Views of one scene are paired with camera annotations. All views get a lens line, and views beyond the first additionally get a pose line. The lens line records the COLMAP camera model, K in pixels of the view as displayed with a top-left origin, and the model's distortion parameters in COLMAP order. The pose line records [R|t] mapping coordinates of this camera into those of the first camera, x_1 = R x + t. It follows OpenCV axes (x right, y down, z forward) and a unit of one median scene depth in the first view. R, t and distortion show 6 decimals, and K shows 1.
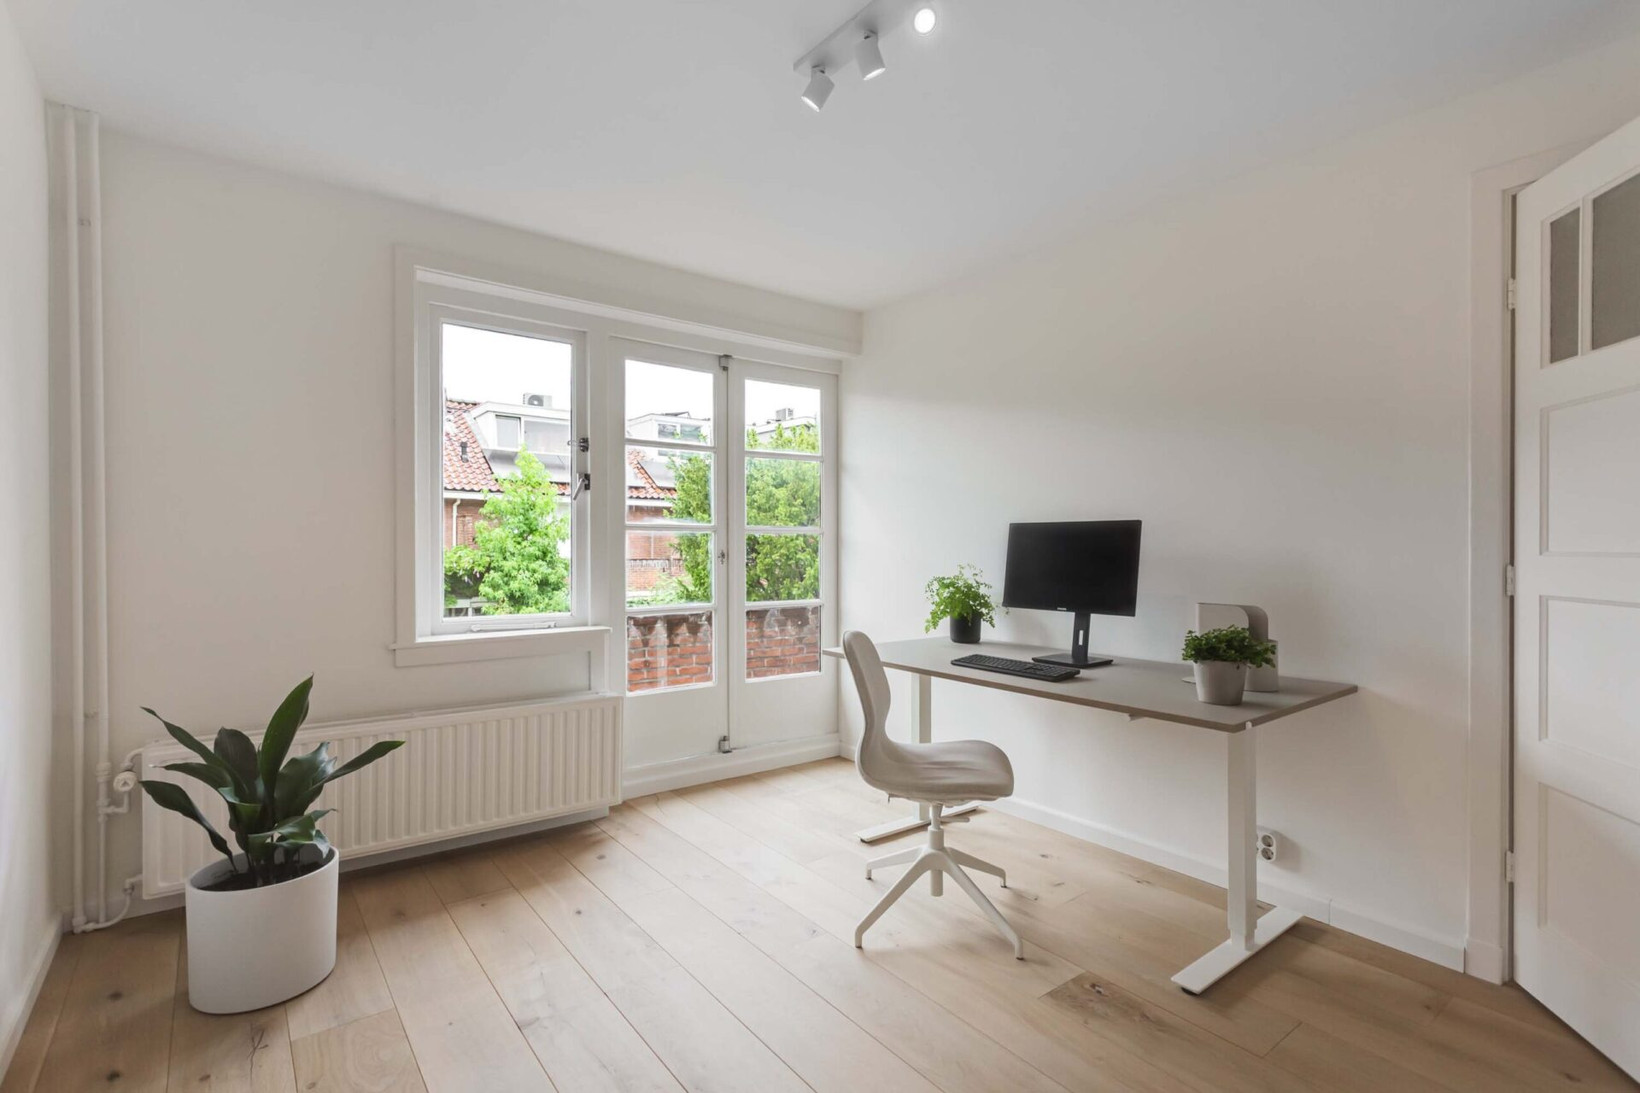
lens RADIAL K [[815.0, 0, 820.0], [0, 815.0, 546.5], [0, 0, 1]] dist [0.003817, 0.000178]
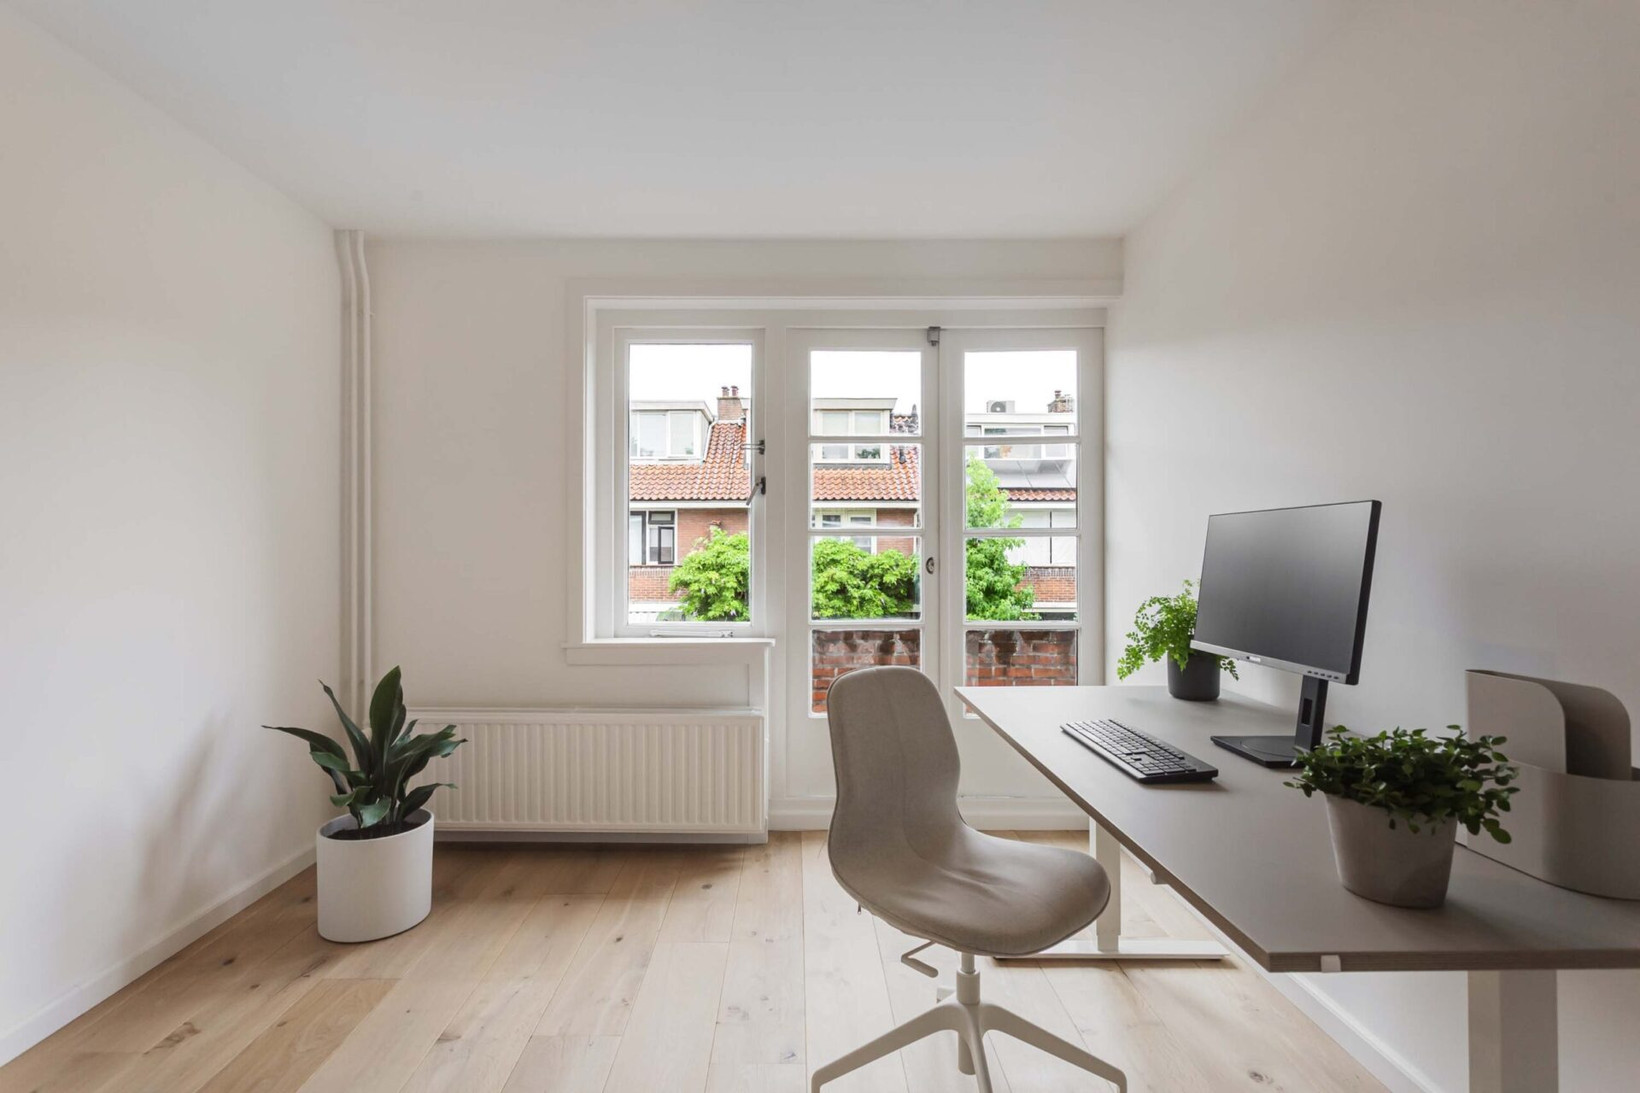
lens RADIAL K [[815.0, 0, 820.0], [0, 815.0, 546.5], [0, 0, 1]] dist [0.003817, 0.000178]
pose [[0.778449, -0.007526, -0.627663, 0.359013], [0.002011, 0.999953, -0.009495, 0.000781], [0.627705, 0.006129, 0.778427, 0.299732]]
